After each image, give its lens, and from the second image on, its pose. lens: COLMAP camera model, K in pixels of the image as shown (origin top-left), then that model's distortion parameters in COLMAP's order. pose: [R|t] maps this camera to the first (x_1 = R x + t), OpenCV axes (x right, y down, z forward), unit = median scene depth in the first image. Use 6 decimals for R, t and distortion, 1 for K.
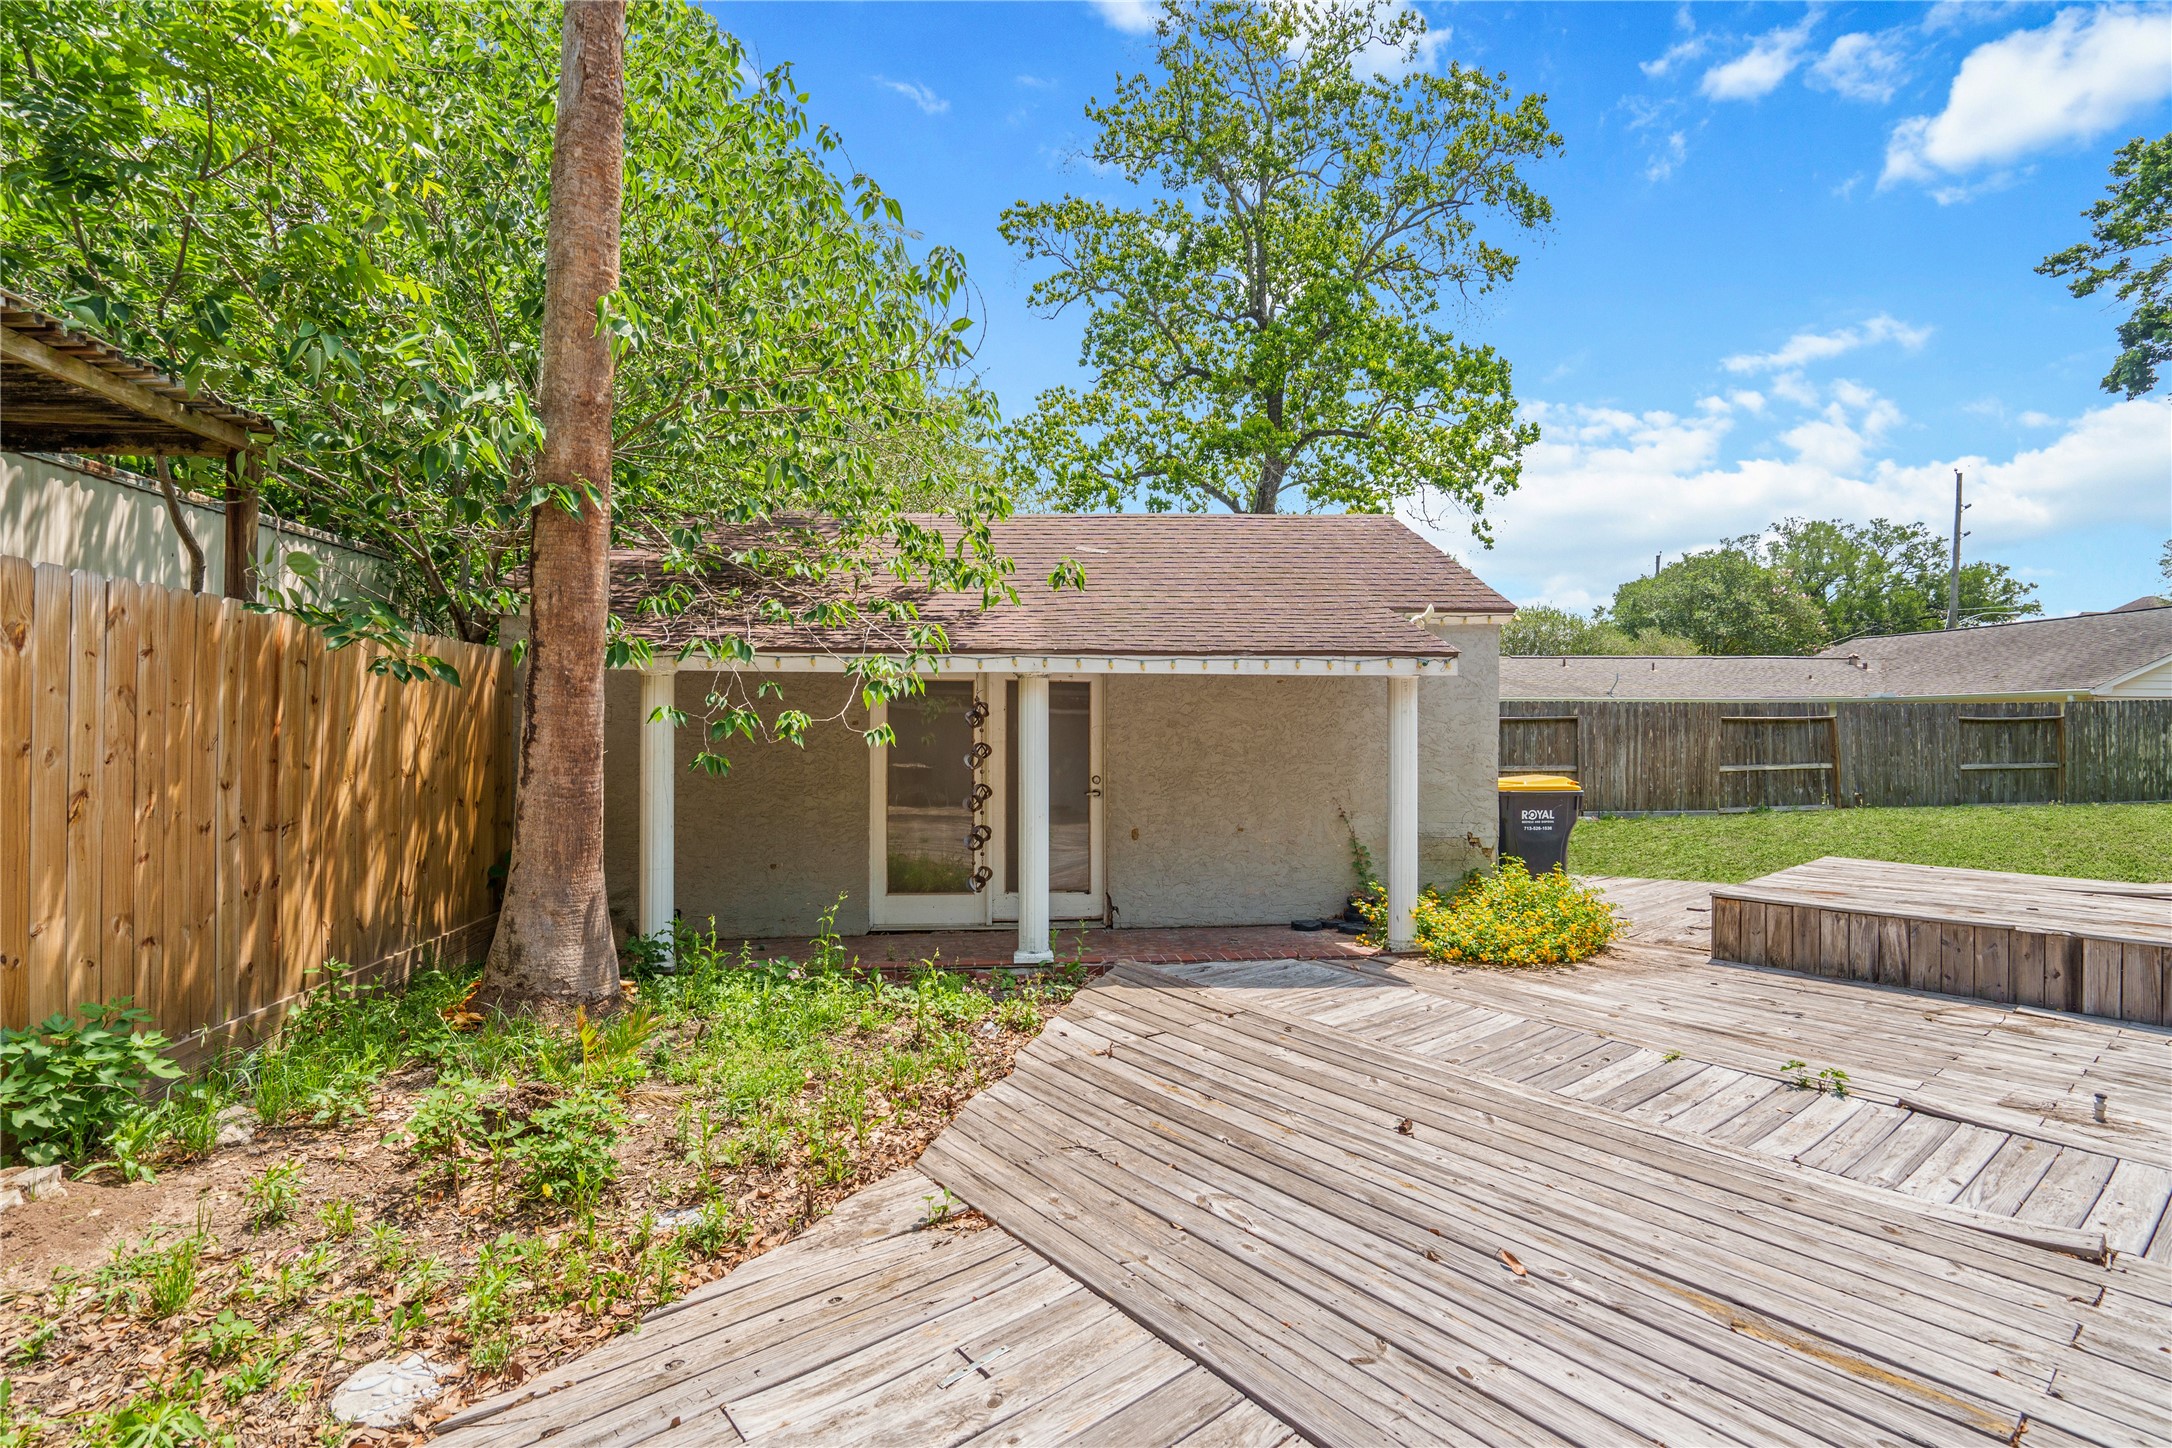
lens RADIAL K [[989.3, 0, 1093.6], [0, 989.3, 732.7], [0, 0, 1]] dist [0.001332, -0.000468]
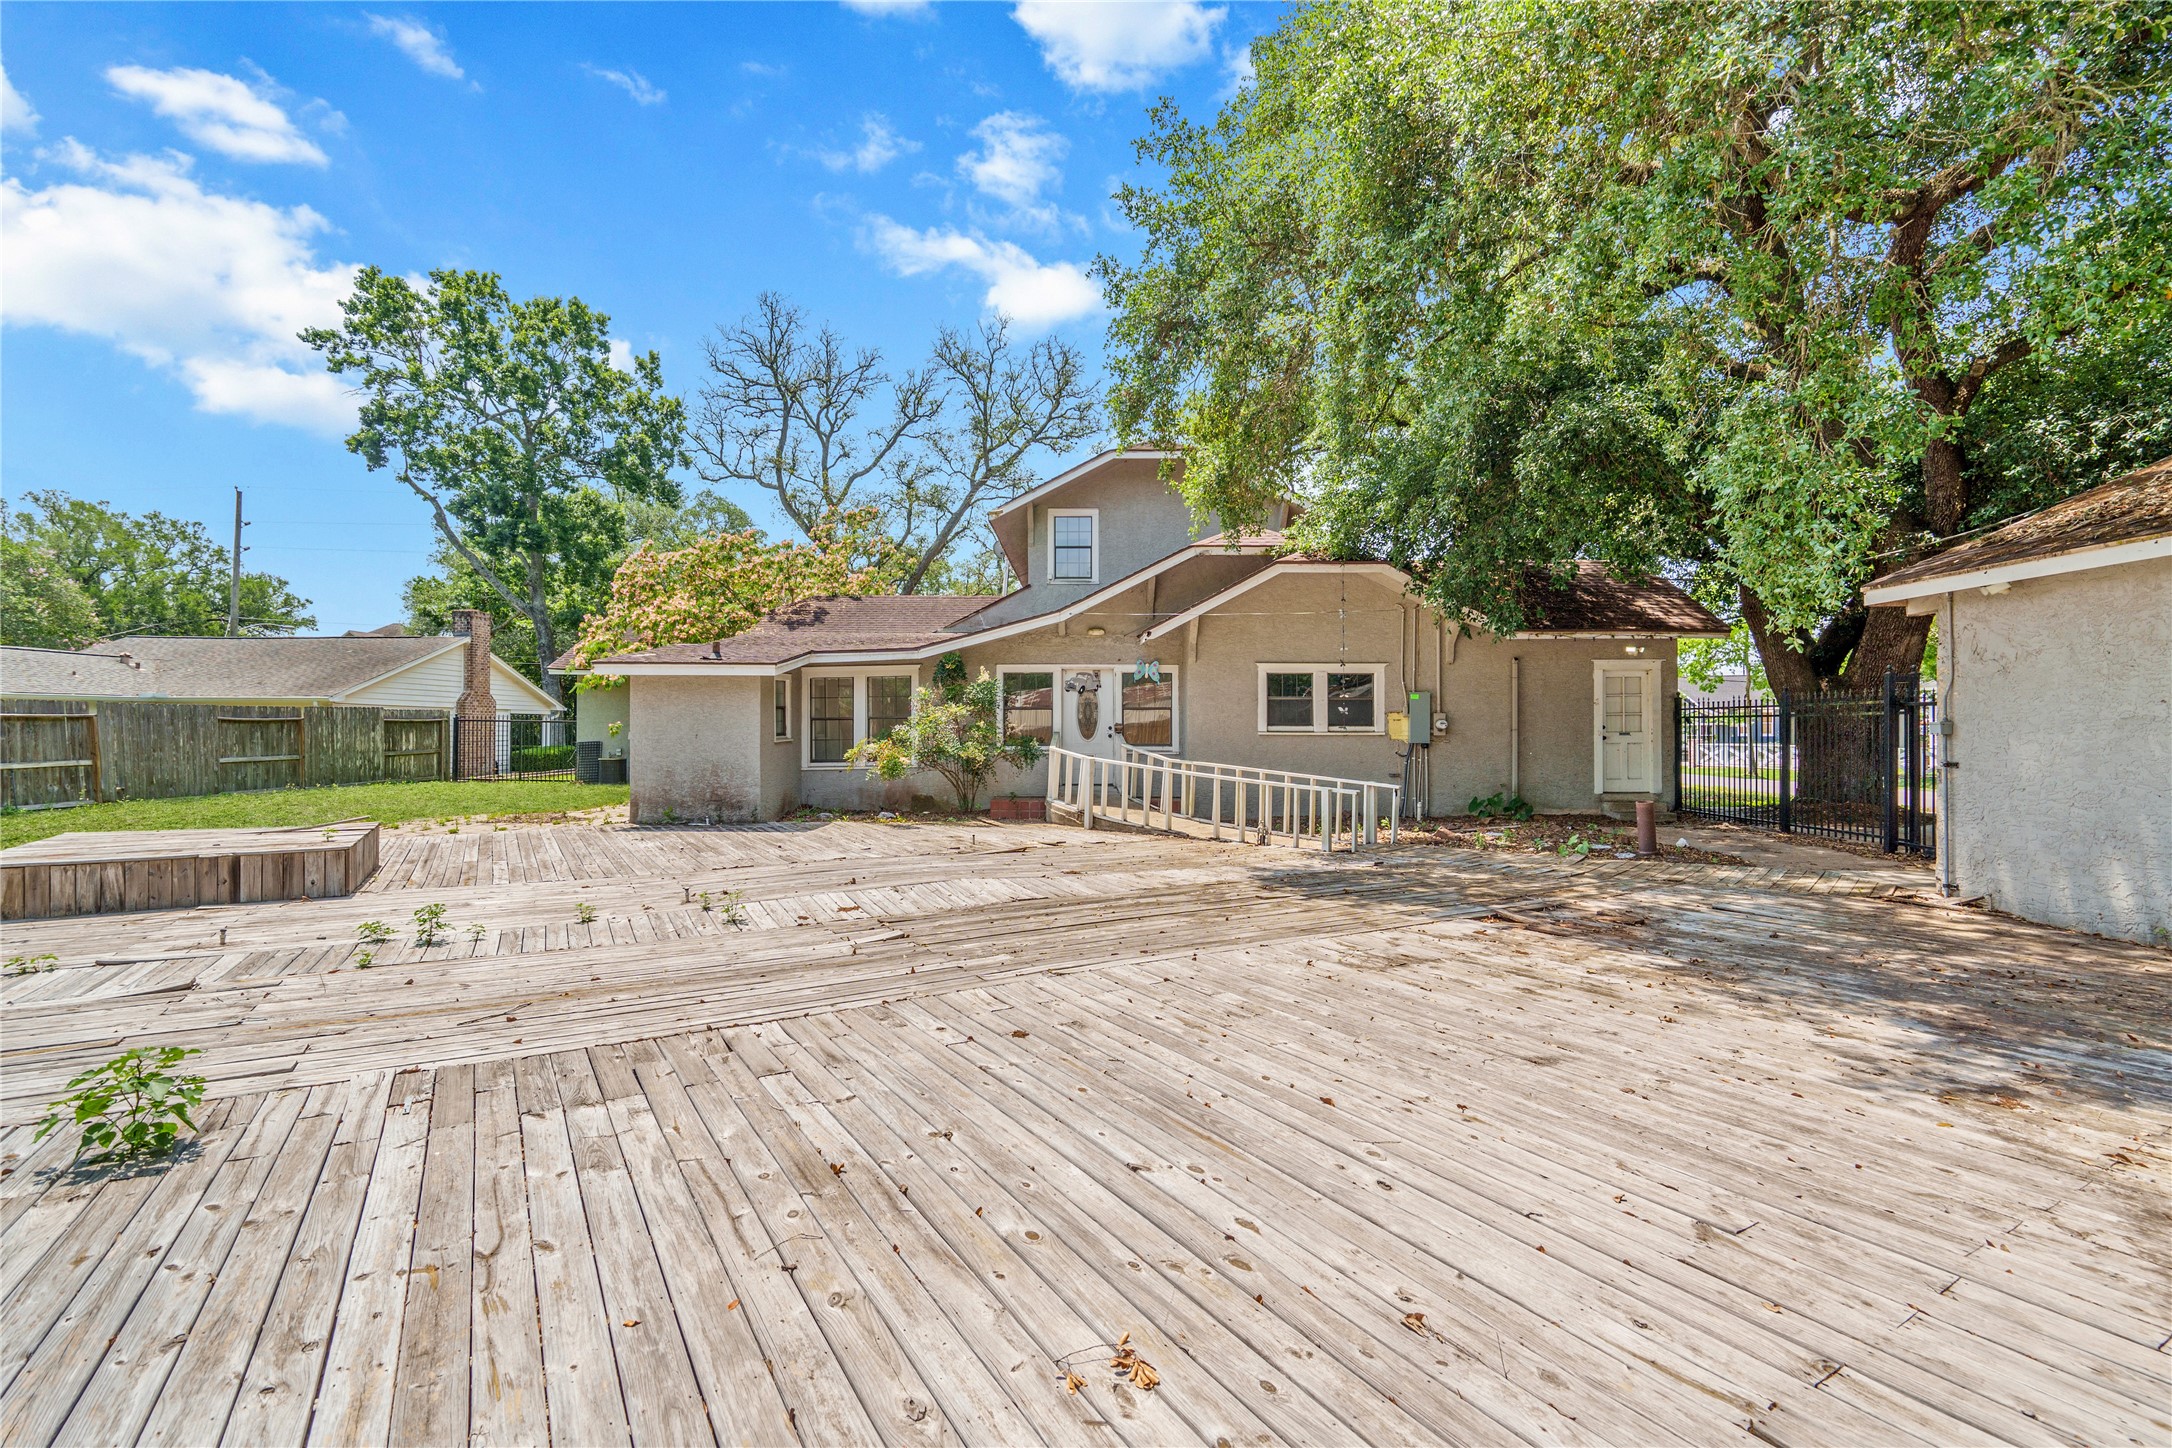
lens RADIAL K [[989.3, 0, 1093.2], [0, 989.3, 736.3], [0, 0, 1]] dist [0.001332, -0.000468]
pose [[0.150481, -0.001010, 0.988612, -0.089558], [-0.002176, 0.999997, 0.001353, 0.002068], [-0.988610, -0.002355, 0.150479, -0.143570]]
